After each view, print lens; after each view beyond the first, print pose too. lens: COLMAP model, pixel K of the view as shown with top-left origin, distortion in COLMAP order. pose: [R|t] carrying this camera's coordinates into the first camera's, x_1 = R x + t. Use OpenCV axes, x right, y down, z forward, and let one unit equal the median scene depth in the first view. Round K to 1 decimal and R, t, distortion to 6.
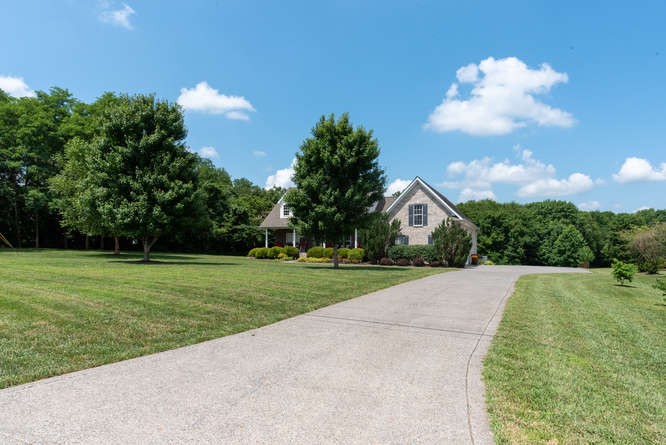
lens RADIAL K [[379.9, 0, 334.8], [0, 379.9, 224.0], [0, 0, 1]] dist [-0.021654, 0.005162]
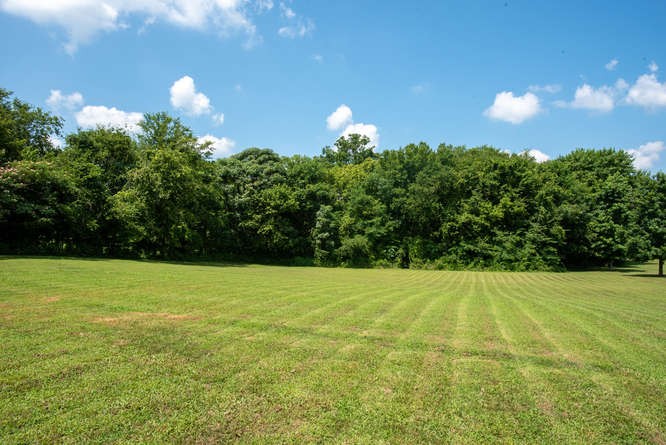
lens RADIAL K [[379.9, 0, 338.0], [0, 379.9, 223.8], [0, 0, 1]] dist [-0.021654, 0.005162]
pose [[0.998424, -0.003030, 0.056046, 0.143581], [0.000496, 0.998979, 0.045176, 0.032102], [-0.056125, -0.045077, 0.997406, 0.434731]]
